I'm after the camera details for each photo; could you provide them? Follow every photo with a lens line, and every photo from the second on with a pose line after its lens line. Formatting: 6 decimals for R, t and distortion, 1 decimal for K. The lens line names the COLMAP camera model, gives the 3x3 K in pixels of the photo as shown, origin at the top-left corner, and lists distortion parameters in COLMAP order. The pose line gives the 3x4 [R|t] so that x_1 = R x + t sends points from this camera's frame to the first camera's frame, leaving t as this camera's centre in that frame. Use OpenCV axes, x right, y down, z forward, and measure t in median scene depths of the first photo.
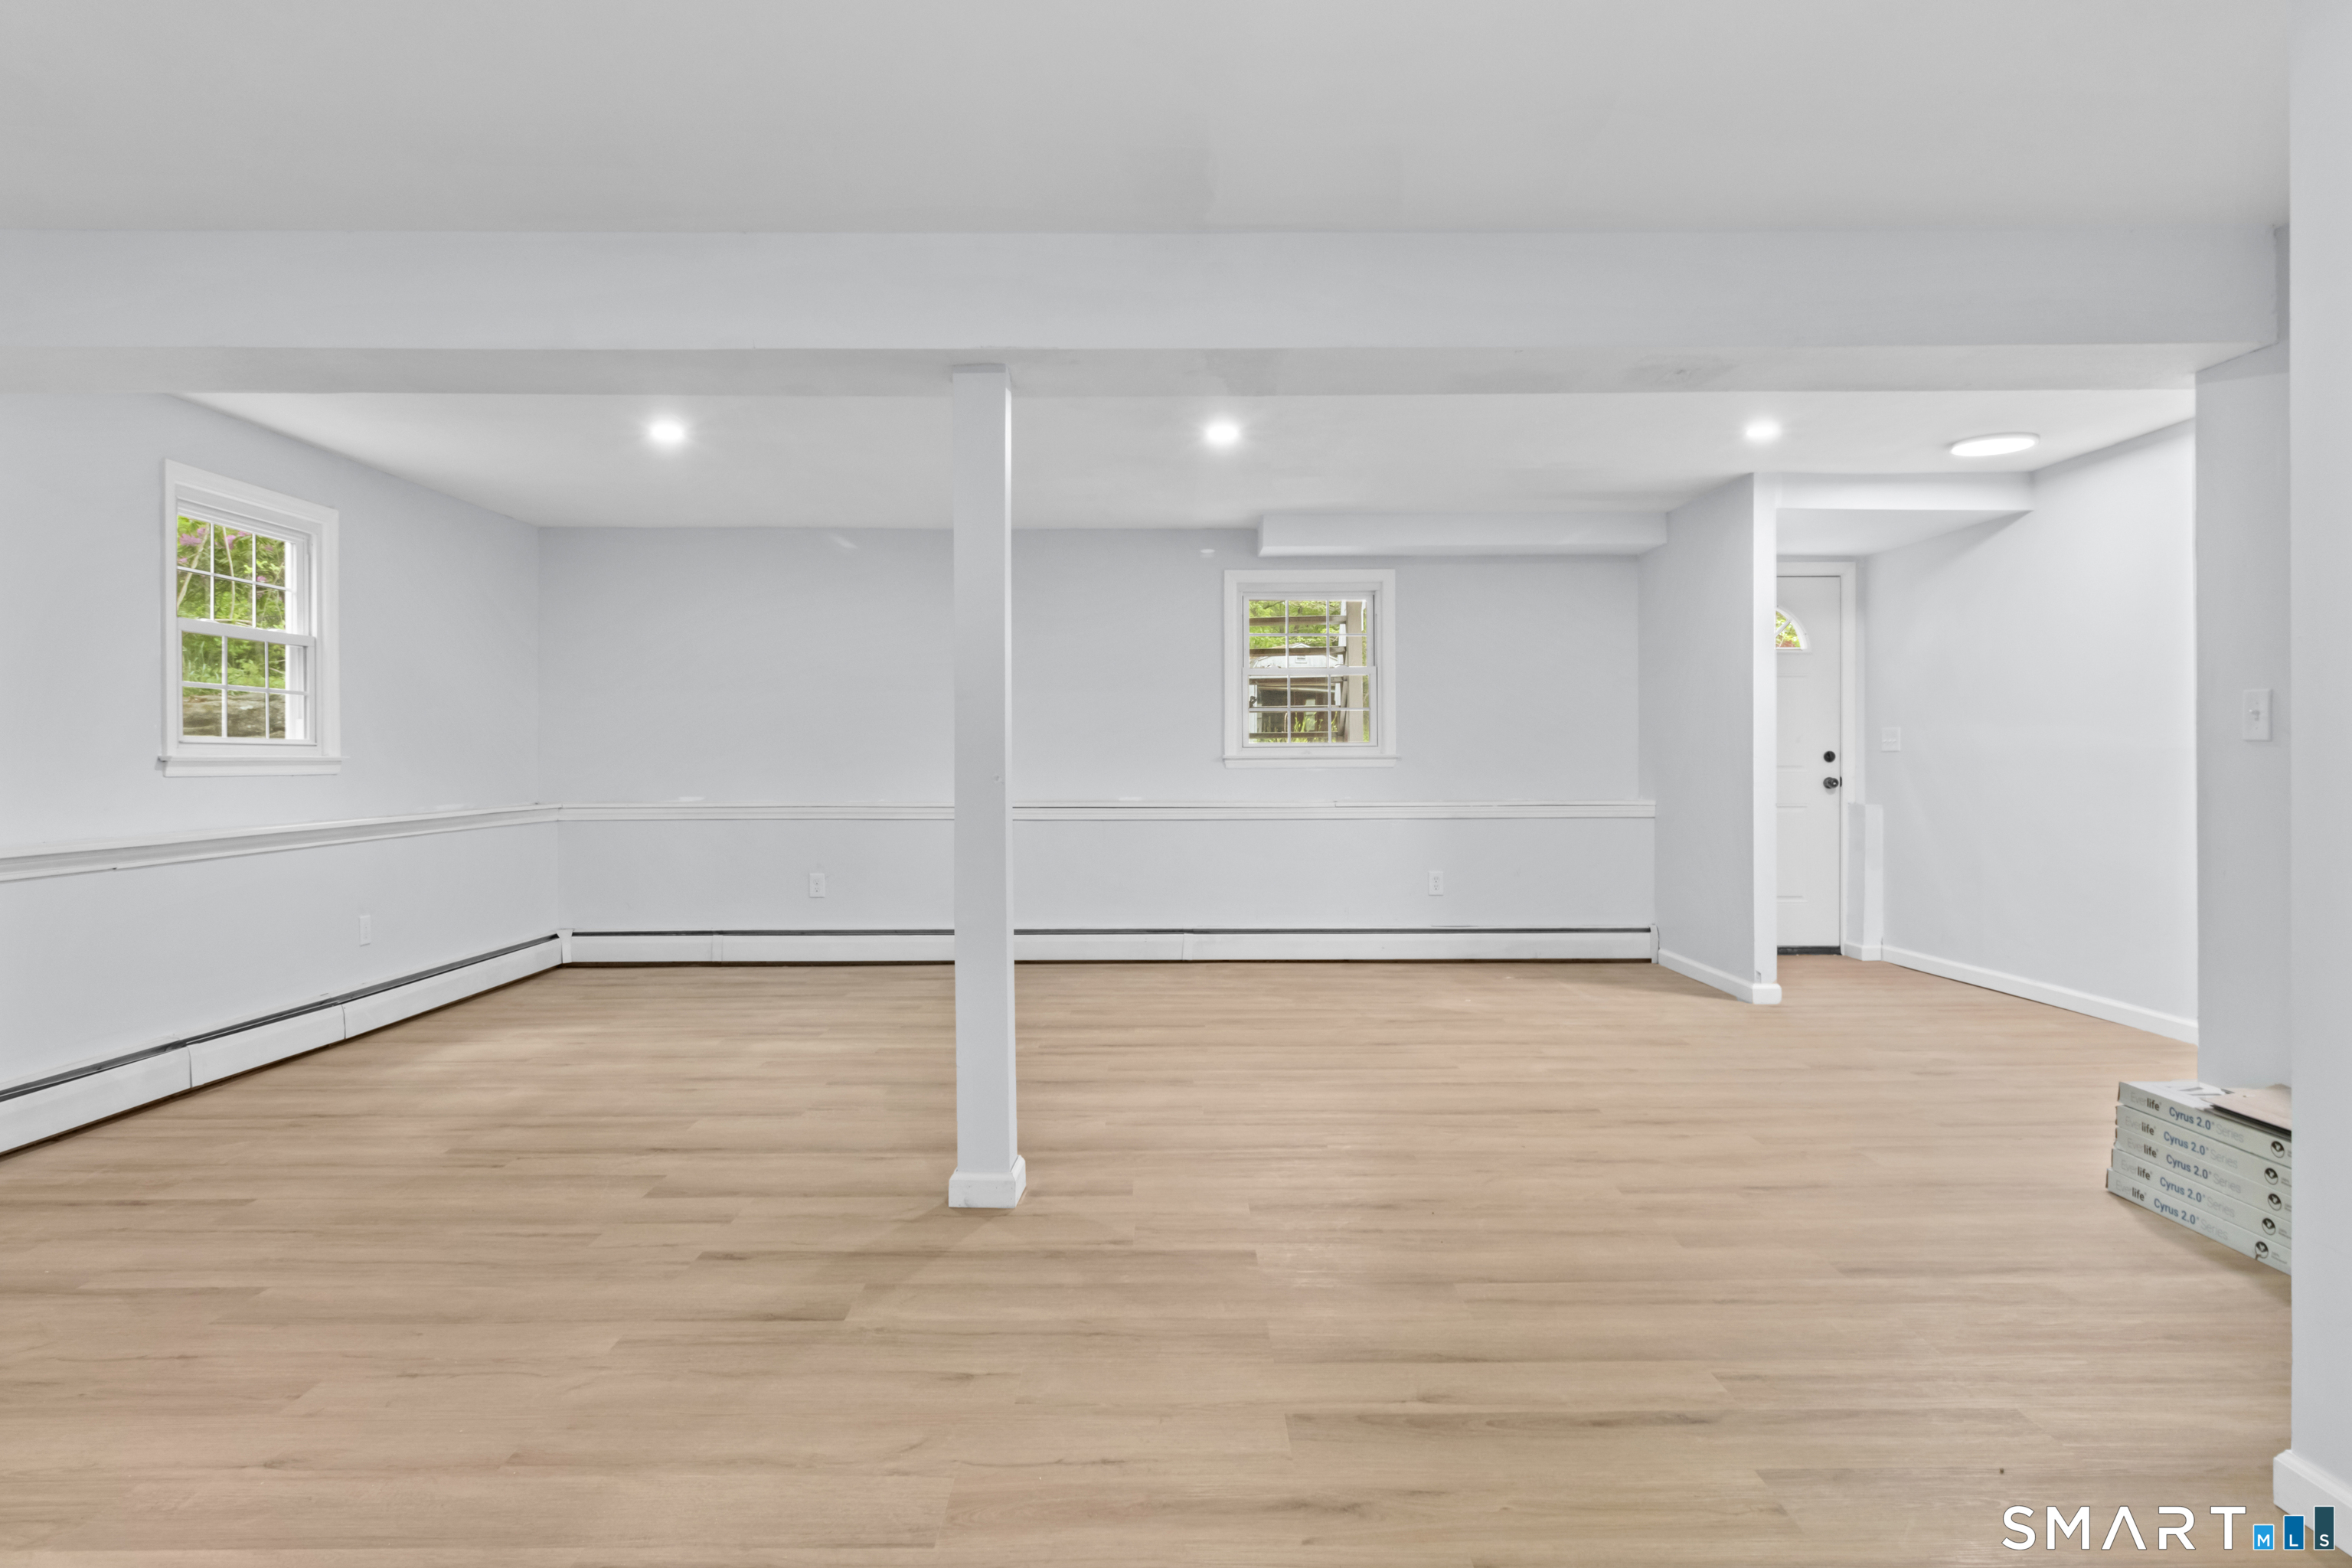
lens RADIAL K [[1315.0, 0, 1170.0], [0, 1315.0, 761.9], [0, 0, 1]] dist [0.002418, 0.000007]
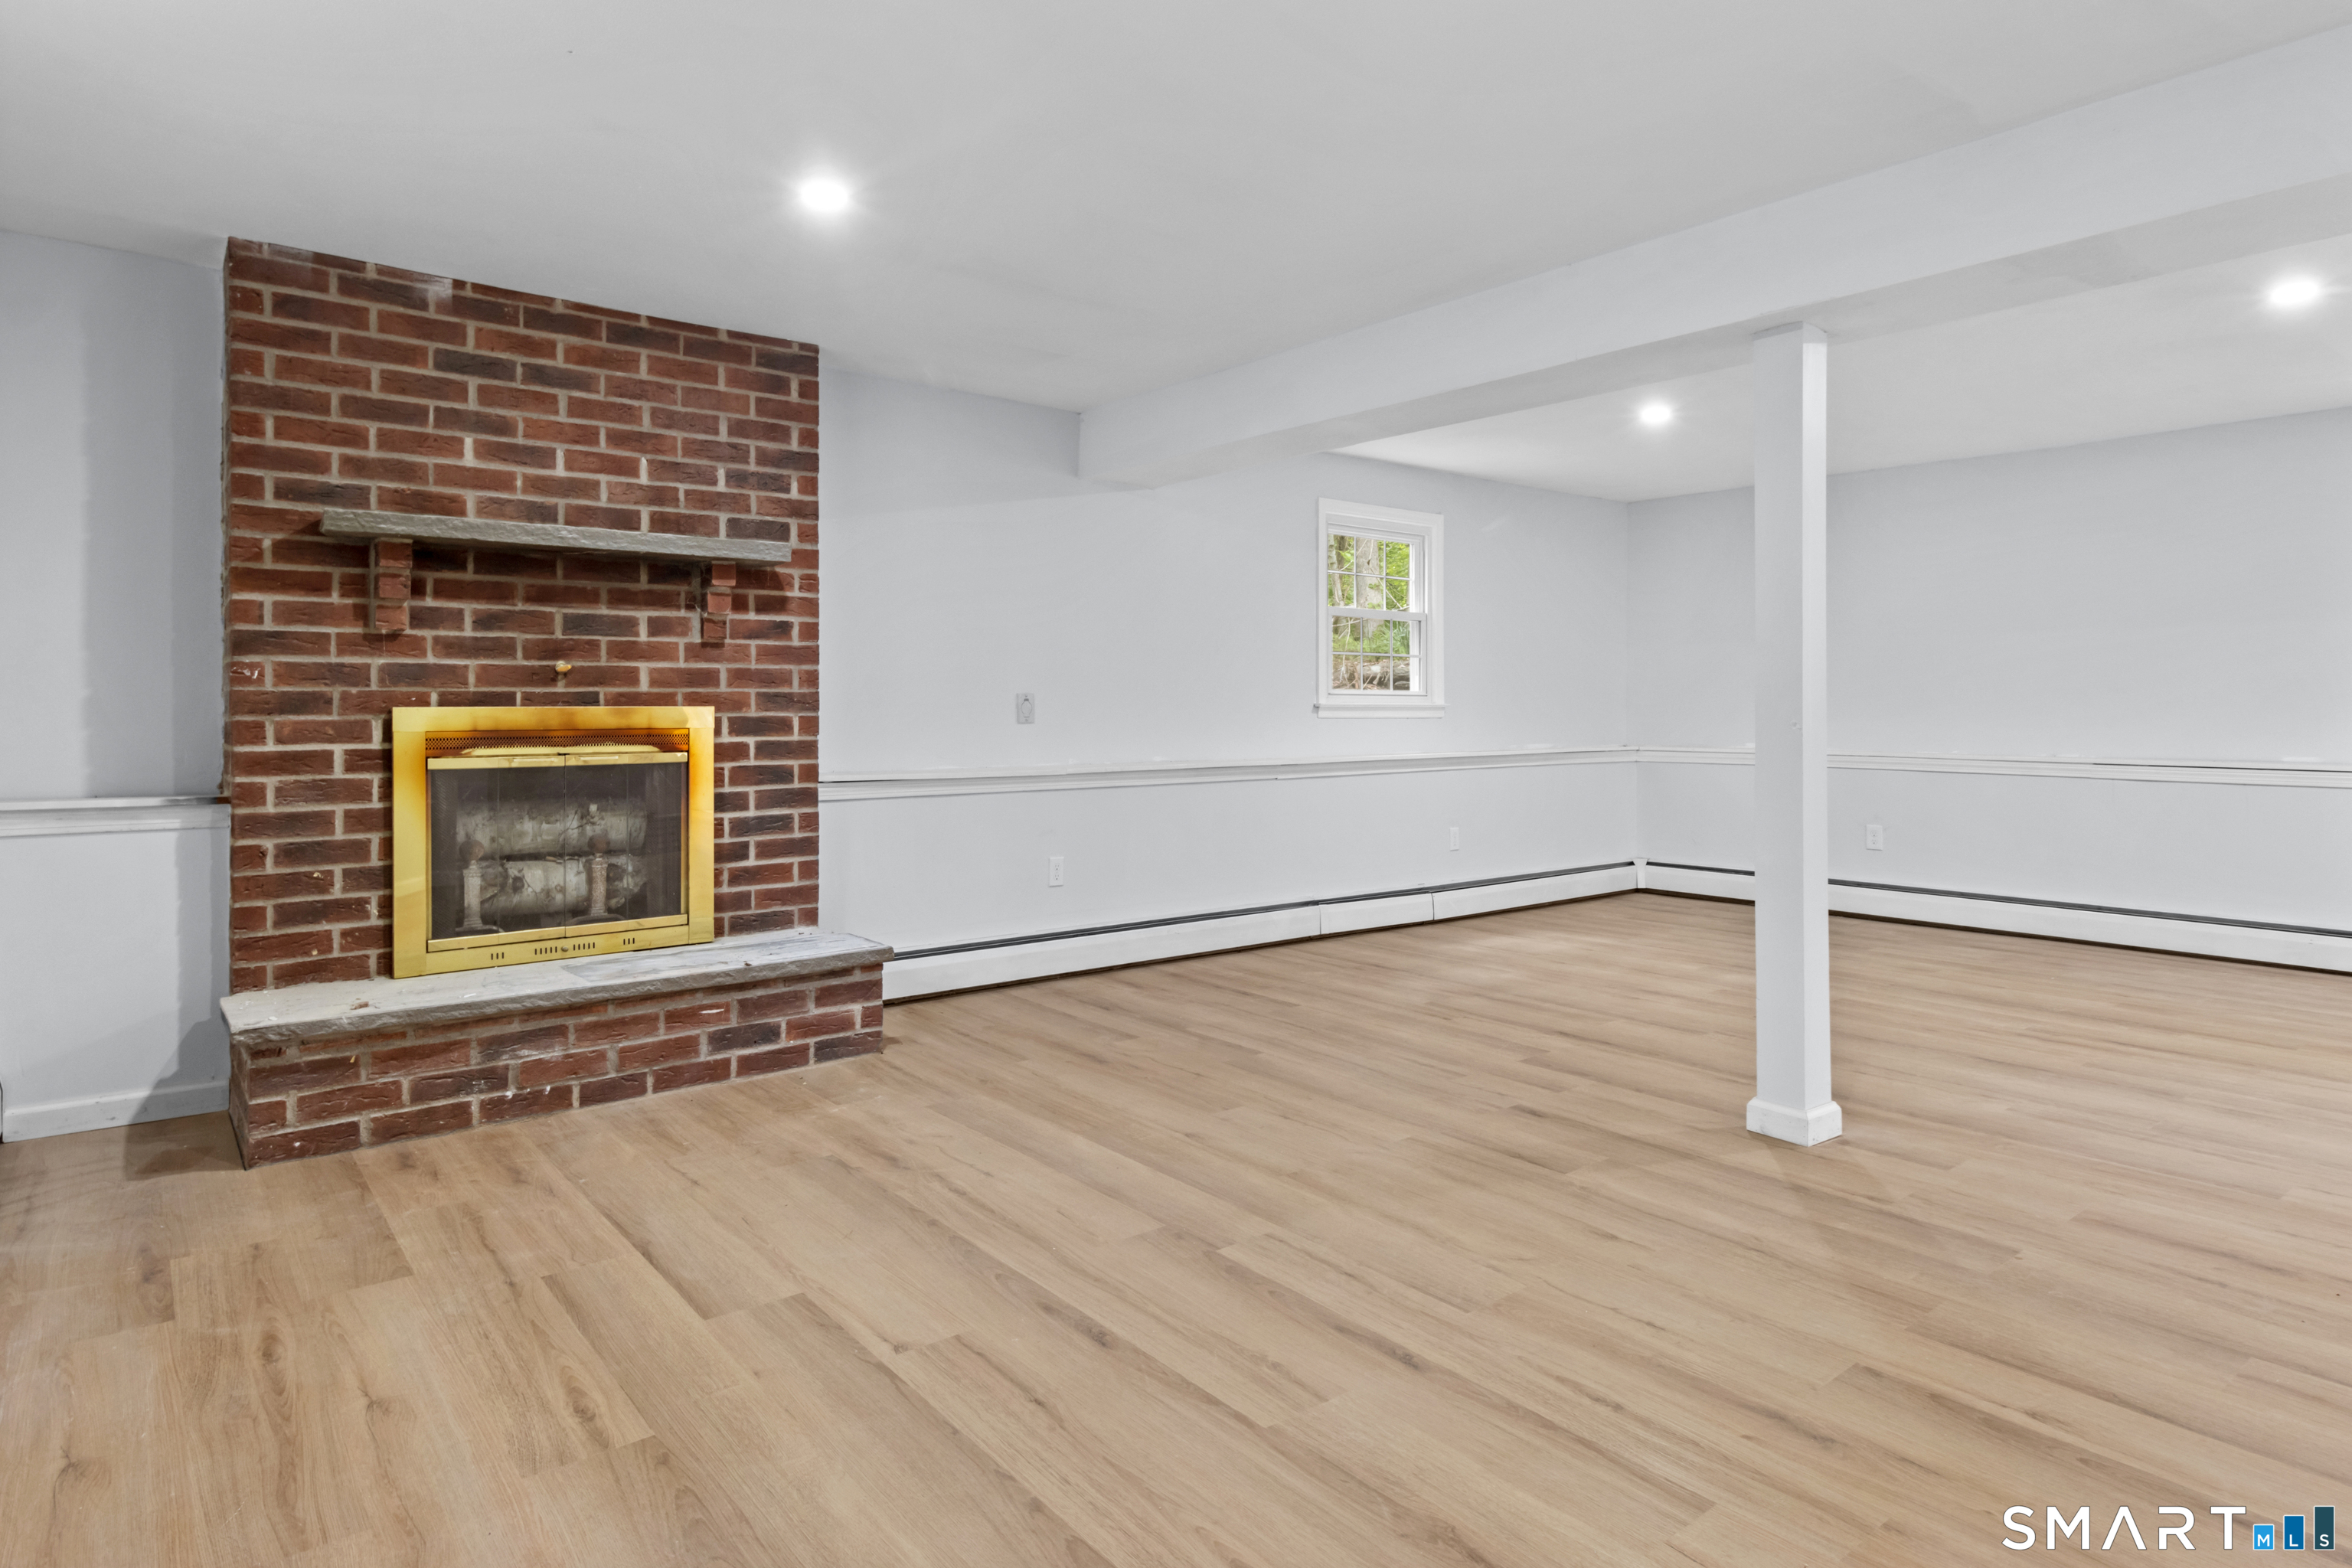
lens RADIAL K [[1325.5, 0, 1180.6], [0, 1325.5, 701.8], [0, 0, 1]] dist [-0.000613, 0.000448]
pose [[0.616241, -0.001000, -0.787557, 0.430126], [-0.004455, 0.999979, -0.004756, 0.001734], [0.787545, 0.006440, 0.616224, -0.018995]]
